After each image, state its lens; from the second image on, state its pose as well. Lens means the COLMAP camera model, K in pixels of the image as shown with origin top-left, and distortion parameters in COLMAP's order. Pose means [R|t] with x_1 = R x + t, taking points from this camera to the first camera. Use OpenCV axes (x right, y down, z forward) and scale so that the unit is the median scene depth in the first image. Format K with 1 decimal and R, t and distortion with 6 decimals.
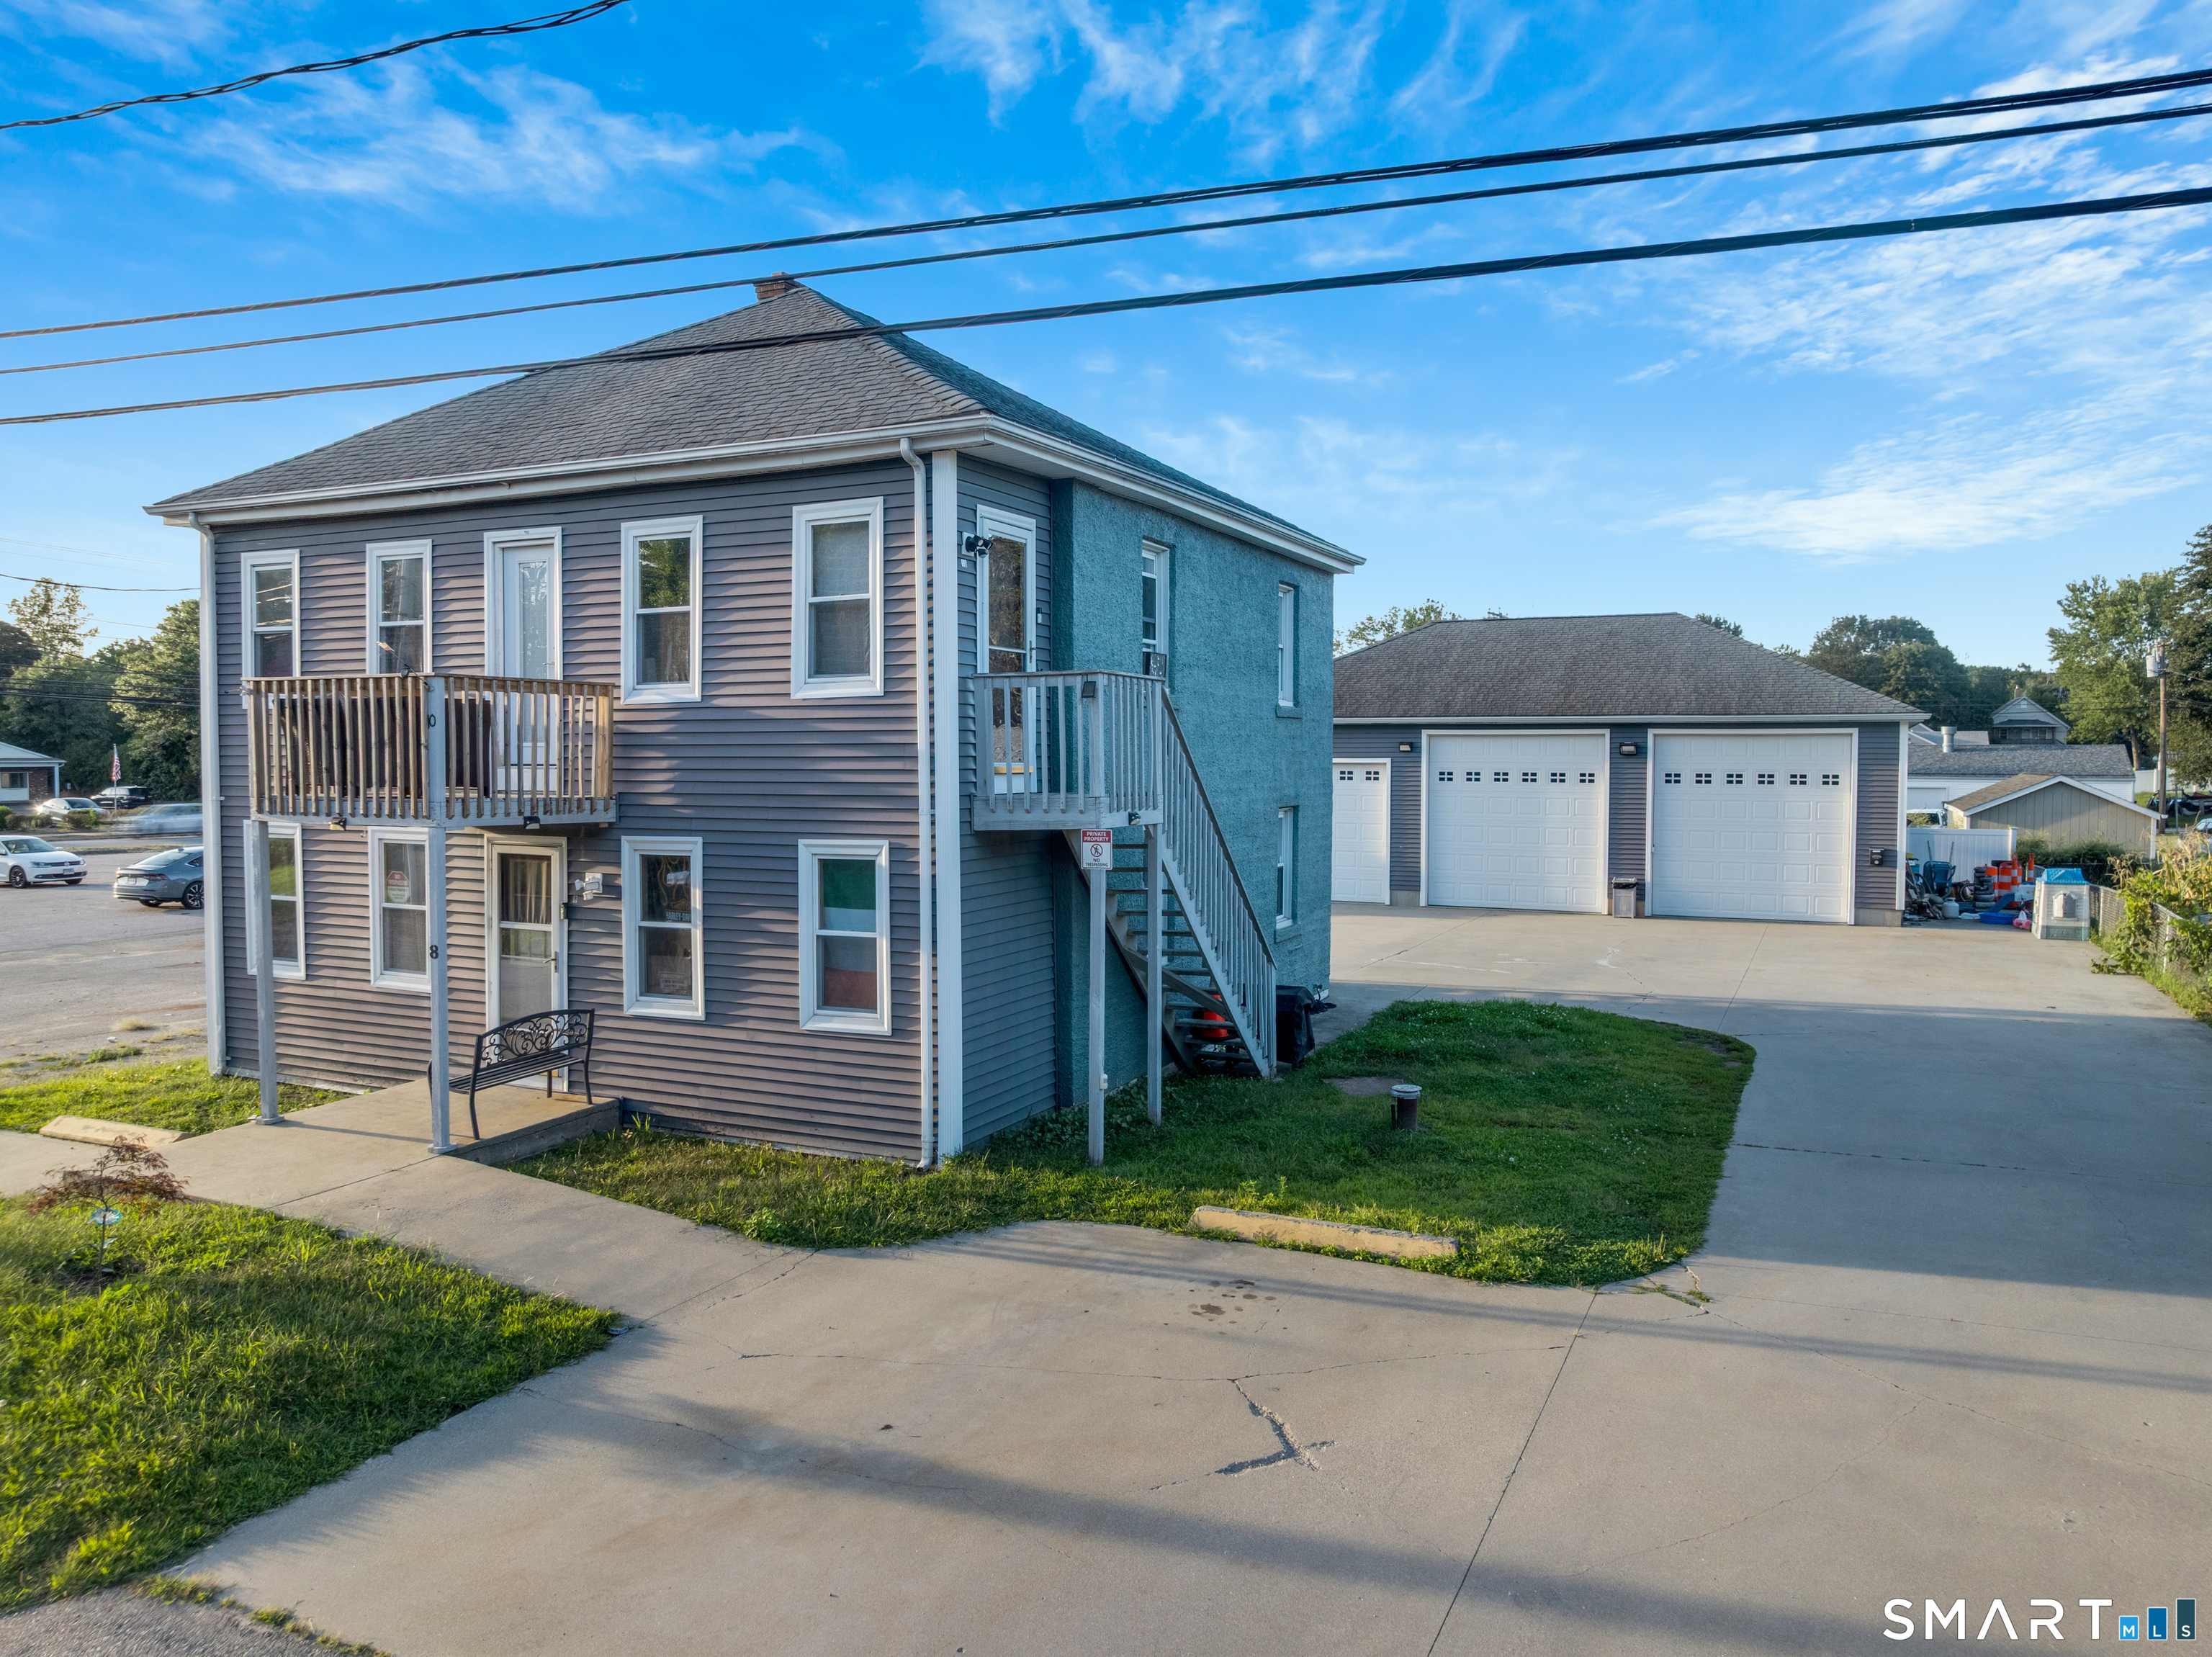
lens RADIAL K [[1558.3, 0, 1106.0], [0, 1558.3, 828.5], [0, 0, 1]] dist [-0.033496, -0.006564]
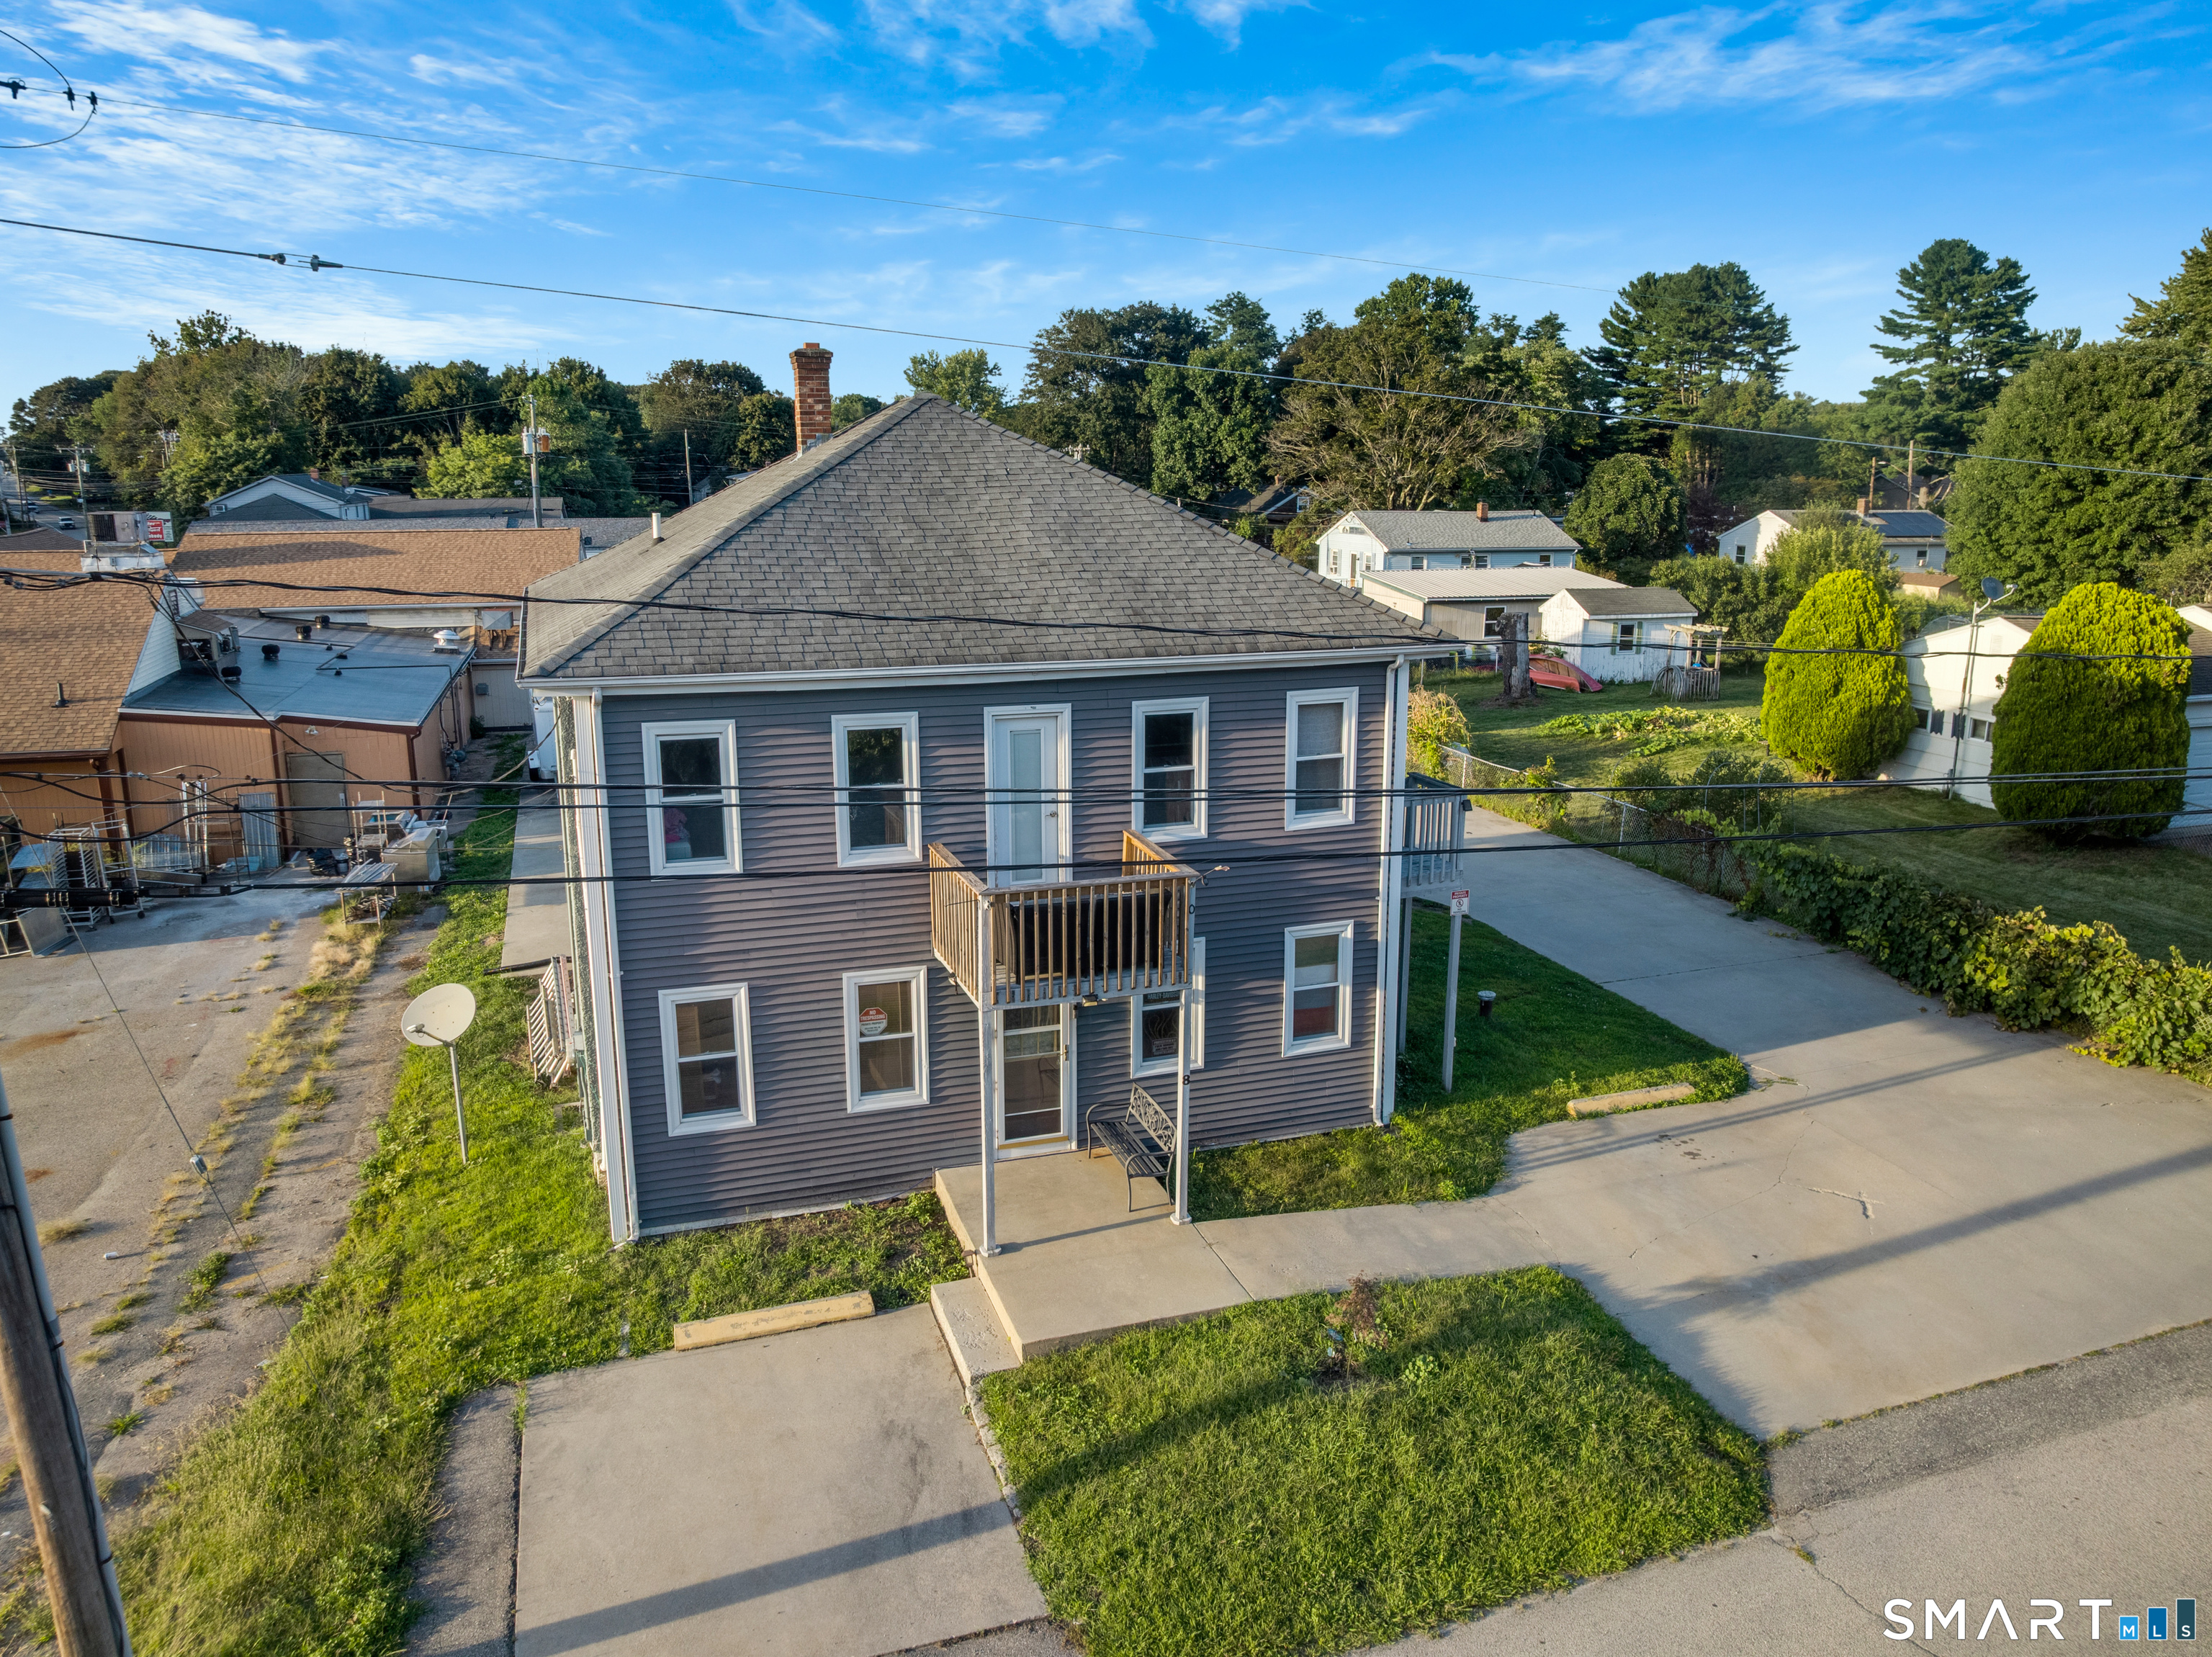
lens RADIAL K [[1559.2, 0, 1107.4], [0, 1559.2, 822.1], [0, 0, 1]] dist [-0.033577, -0.002699]
pose [[0.719769, -0.157297, 0.676158, -1.273731], [0.032506, 0.980560, 0.193509, -0.370802], [-0.693452, -0.117303, 0.710890, 0.134894]]
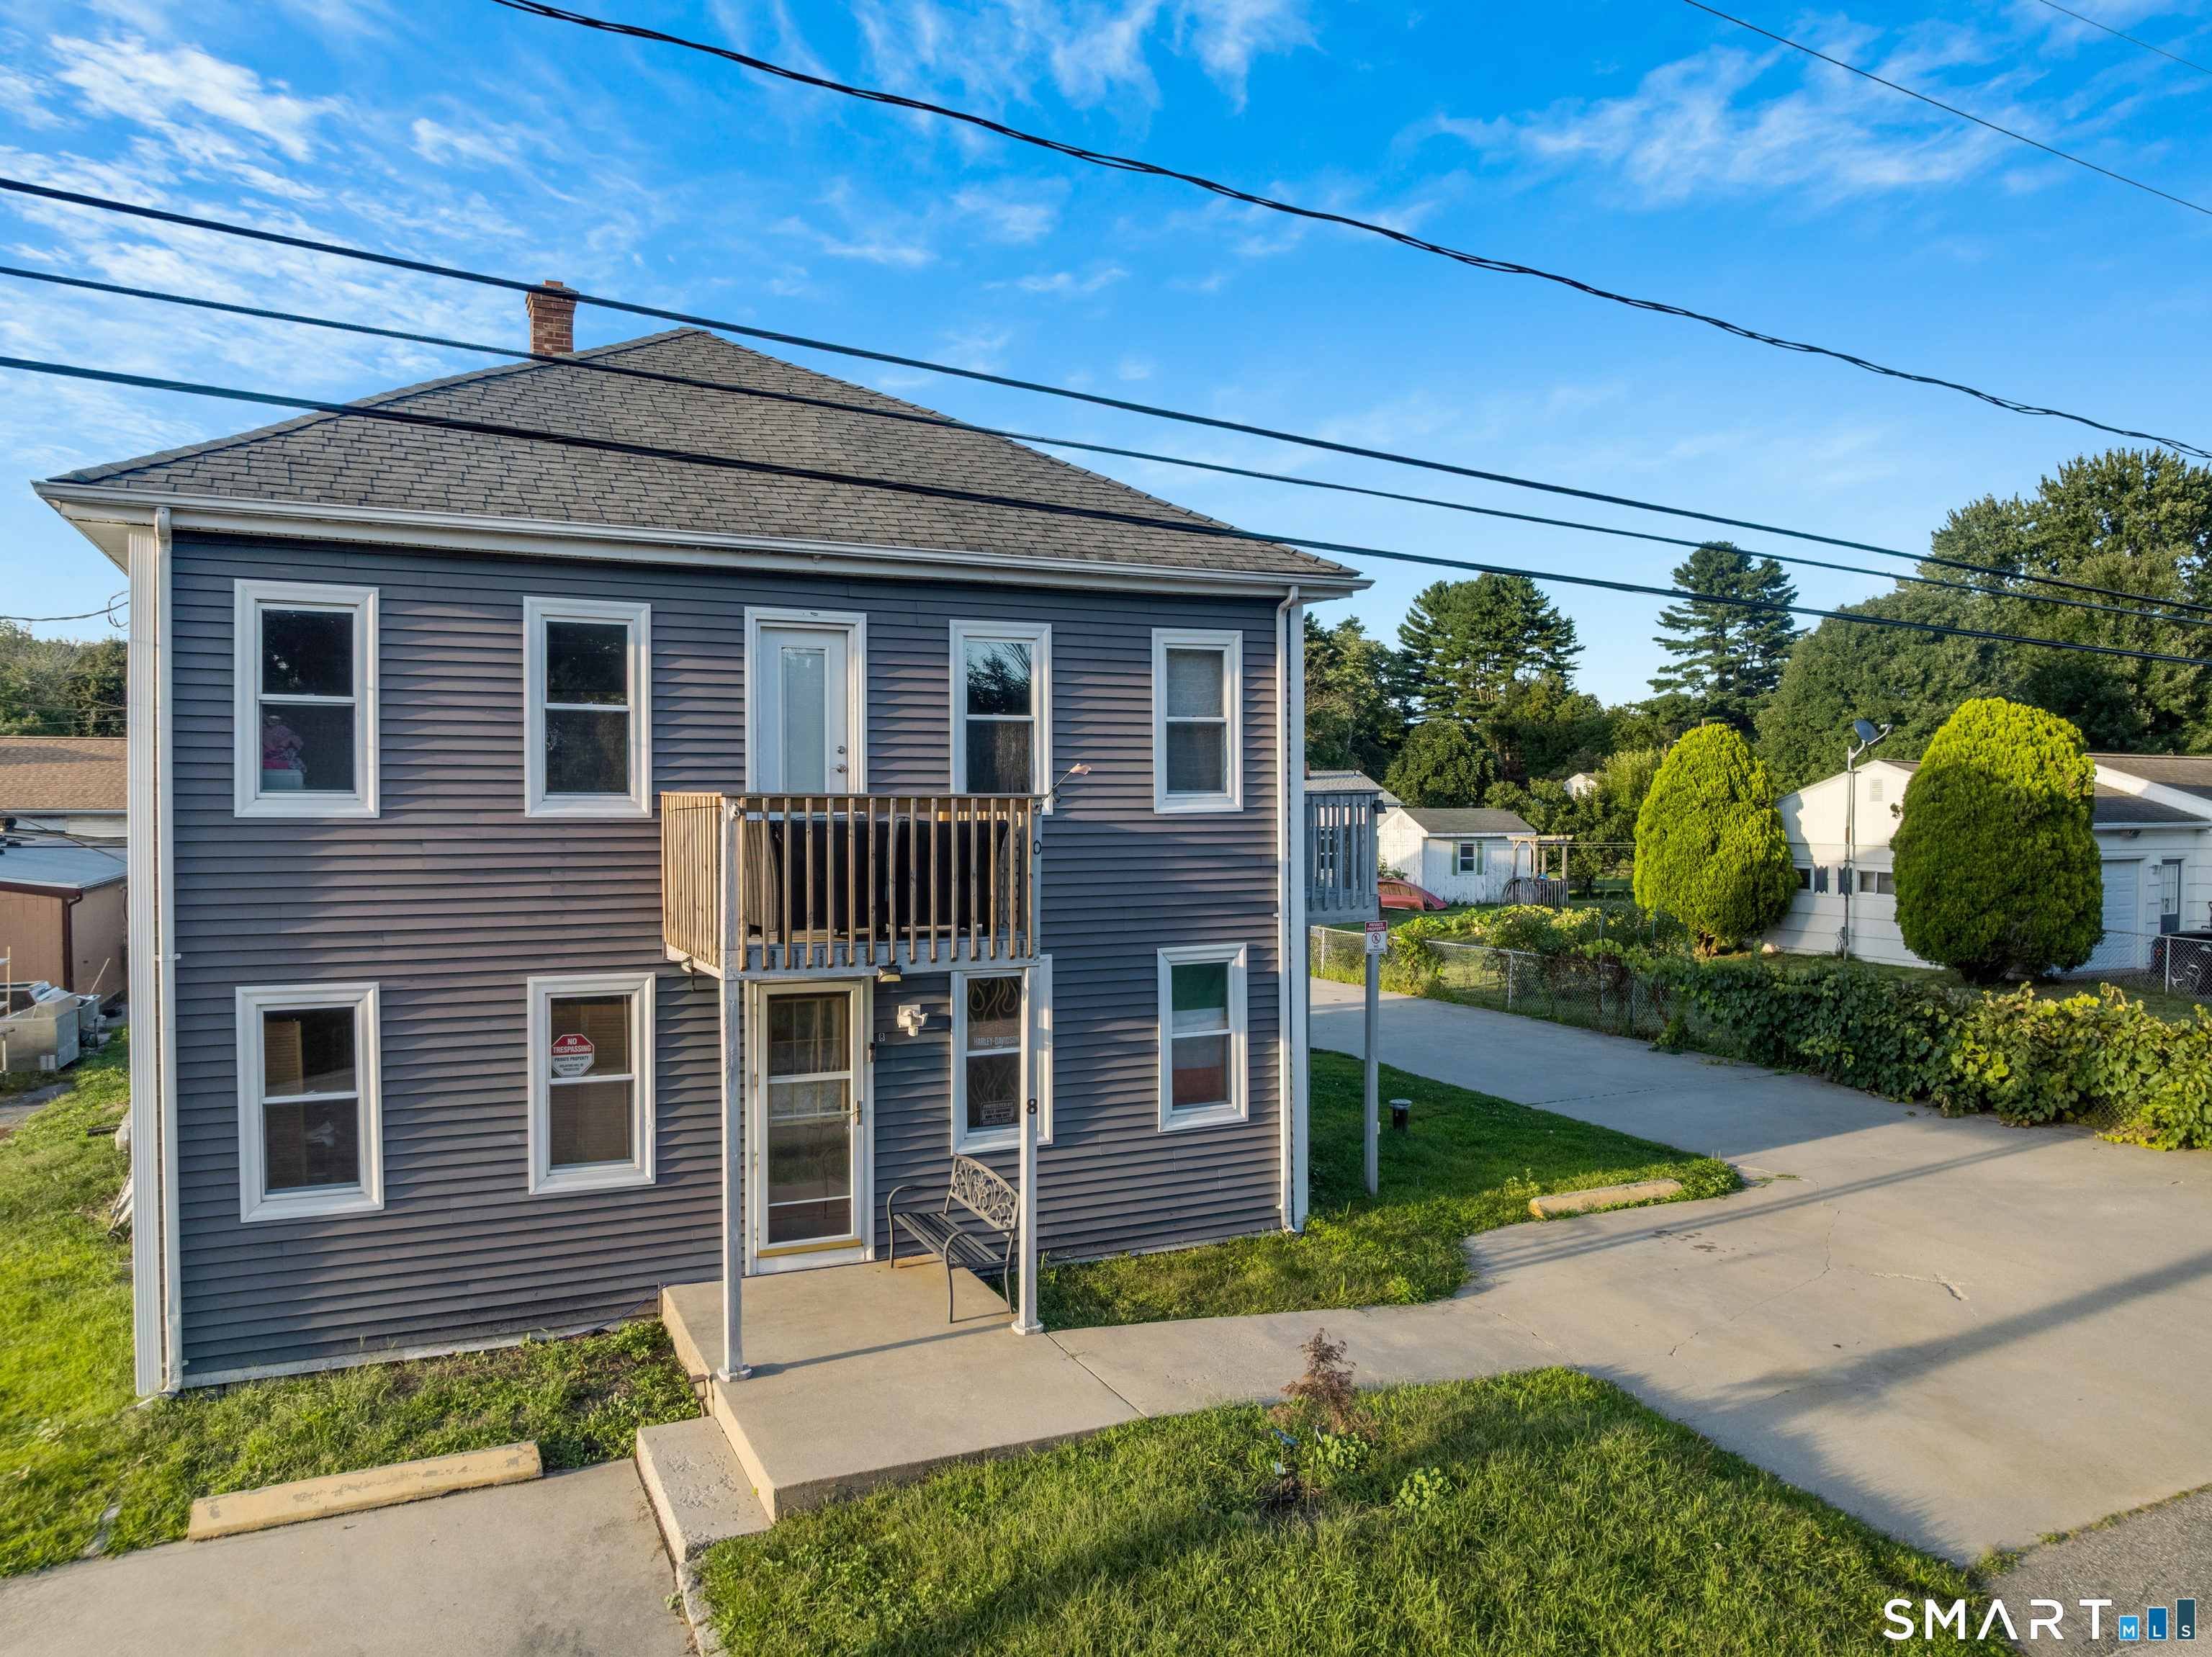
lens RADIAL K [[1558.3, 0, 1106.0], [0, 1558.3, 828.5], [0, 0, 1]] dist [-0.033496, -0.006564]
pose [[0.634140, -0.017594, 0.773018, -1.047839], [0.036609, 0.999303, -0.007288, -0.068564], [-0.772351, 0.032921, 0.634342, 0.376817]]
